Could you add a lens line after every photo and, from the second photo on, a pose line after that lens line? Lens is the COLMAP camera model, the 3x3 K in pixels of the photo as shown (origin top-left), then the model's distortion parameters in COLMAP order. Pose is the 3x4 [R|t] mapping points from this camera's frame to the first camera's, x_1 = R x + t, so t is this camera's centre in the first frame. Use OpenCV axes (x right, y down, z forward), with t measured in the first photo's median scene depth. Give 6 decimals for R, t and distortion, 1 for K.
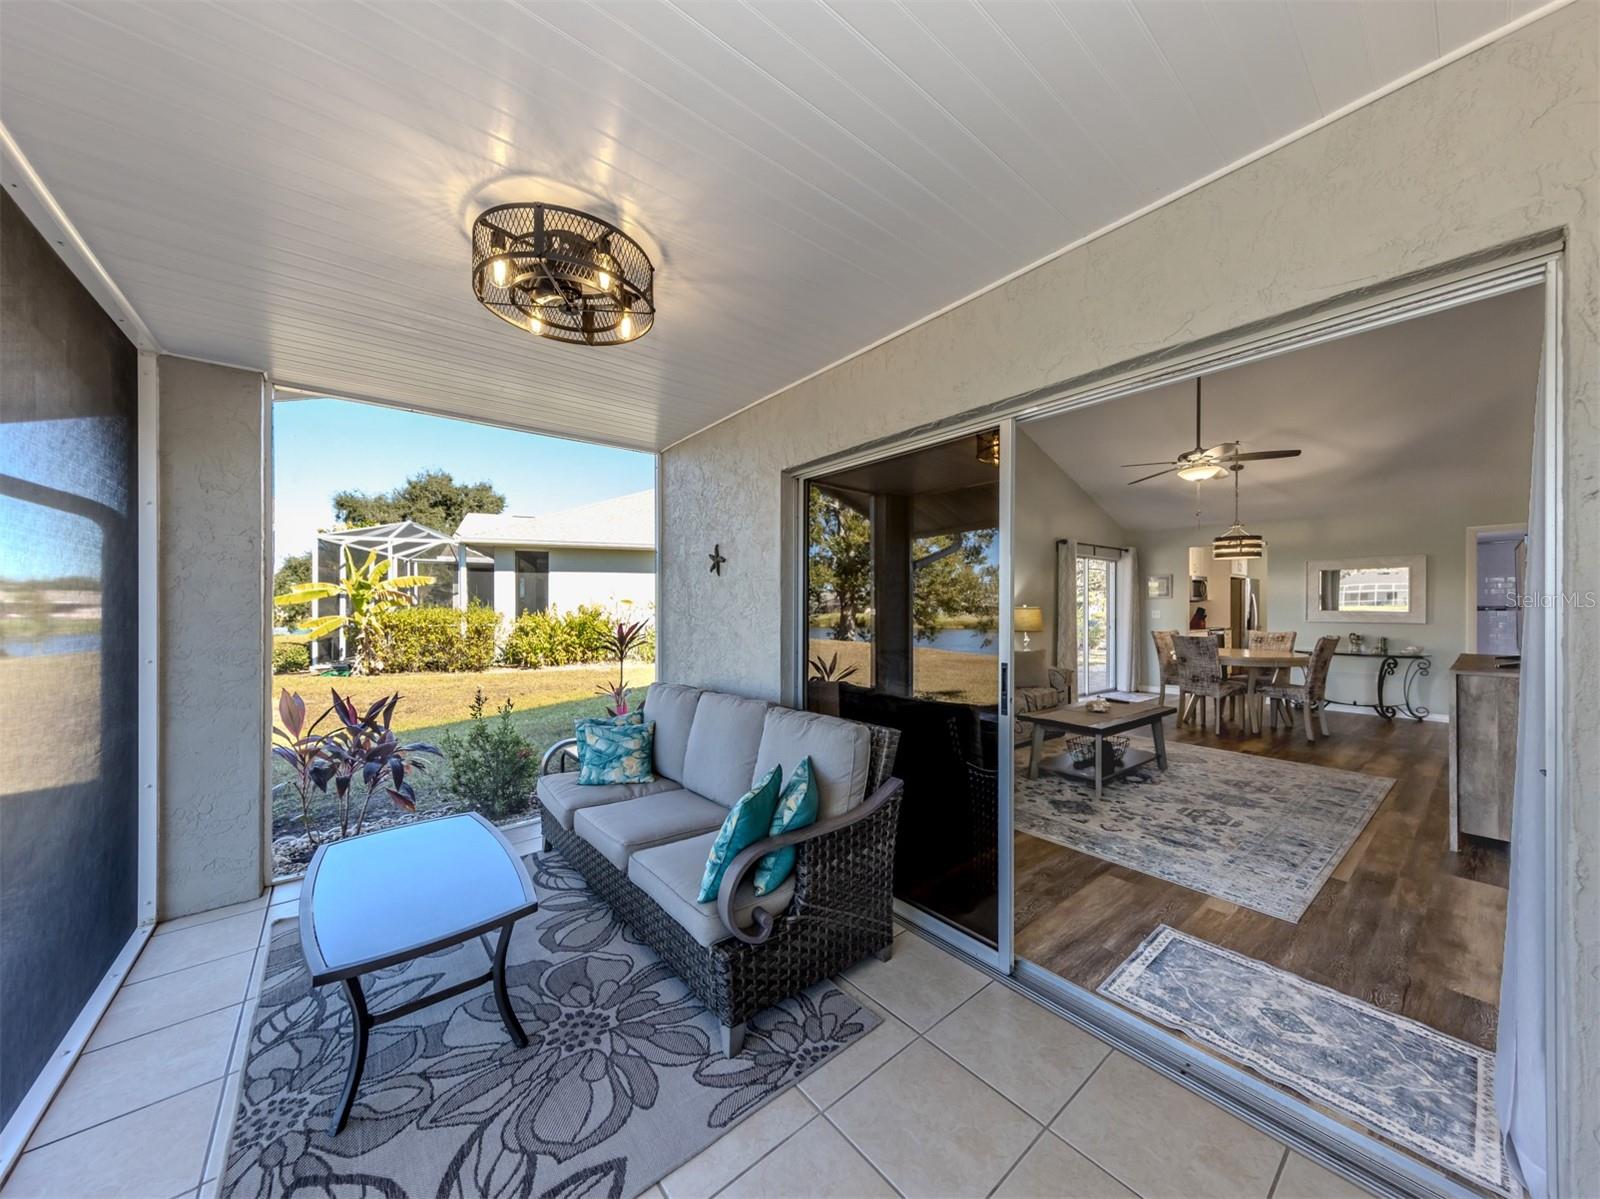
lens RADIAL K [[581.4, 0, 803.1], [0, 581.4, 600.3], [0, 0, 1]] dist [0.007714, -0.000351]
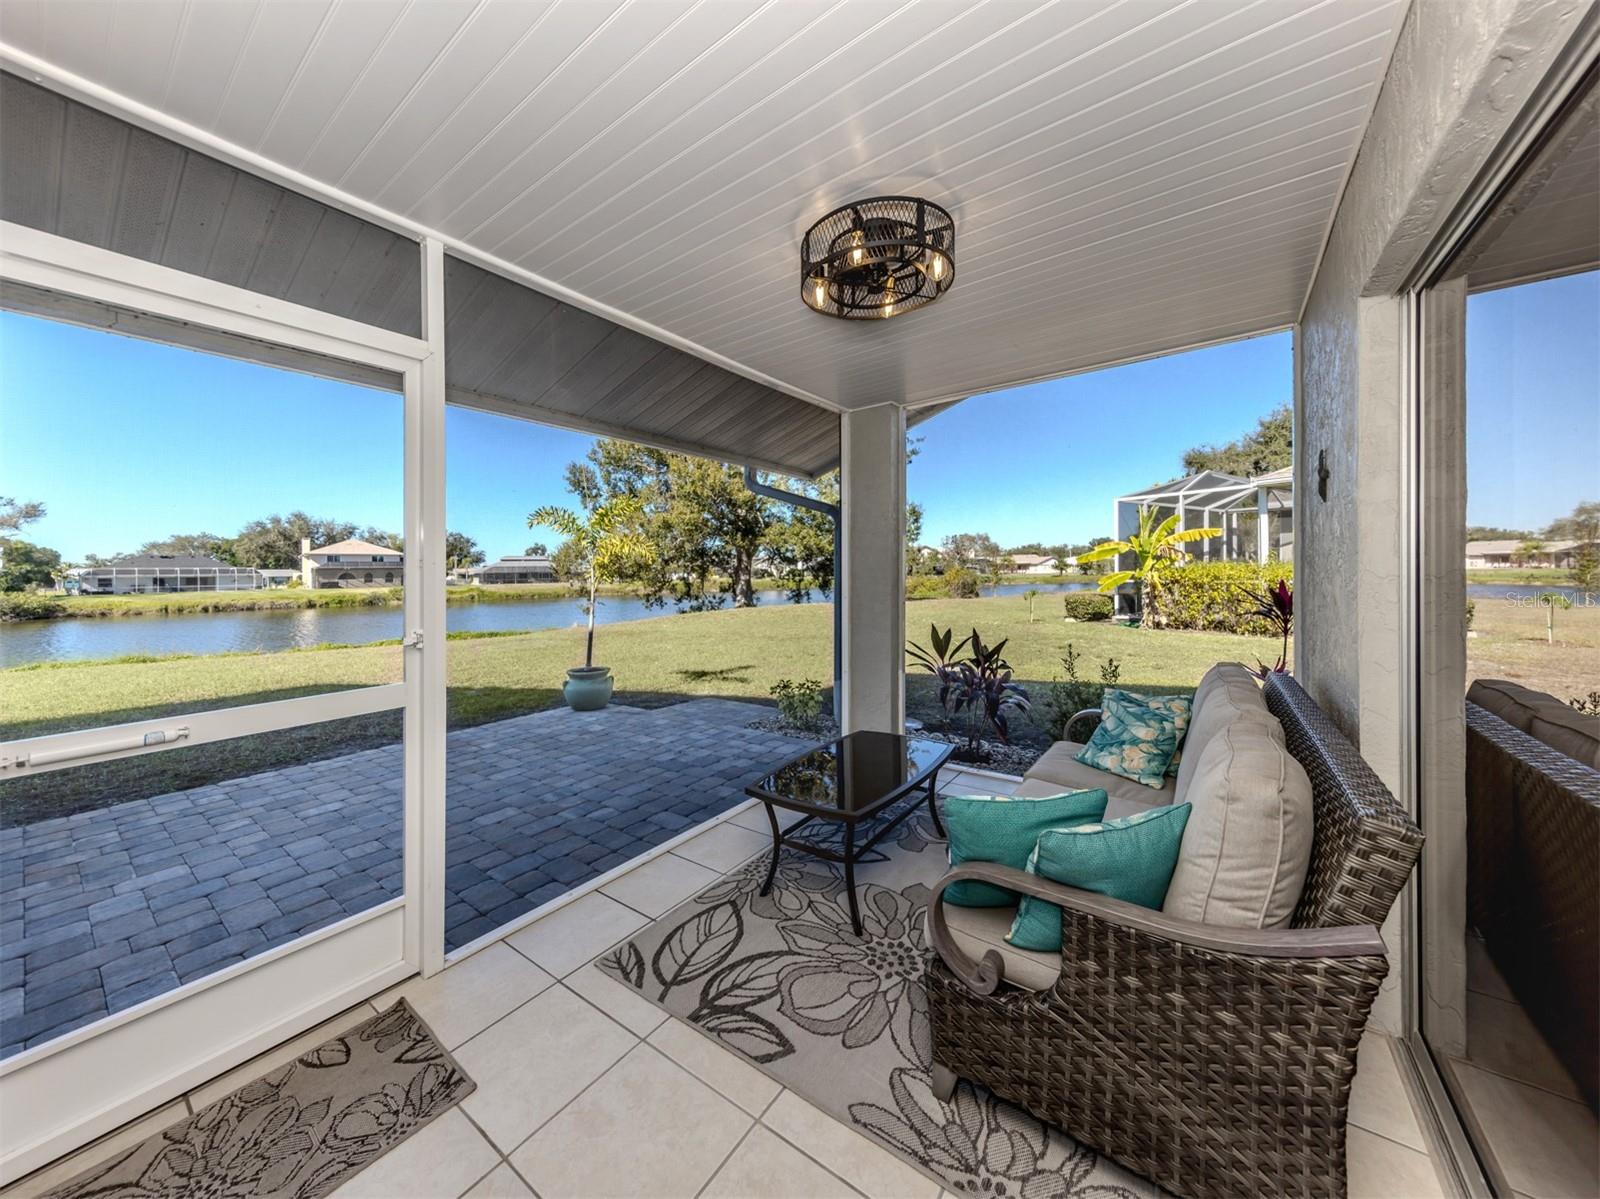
lens RADIAL K [[581.4, 0, 757.5], [0, 581.4, 562.7], [0, 0, 1]] dist [0.007714, -0.000351]
pose [[0.210351, -0.014399, -0.977520, 0.571967], [0.024927, 0.999645, -0.009361, 0.021488], [0.977308, -0.022398, 0.210636, 0.521618]]
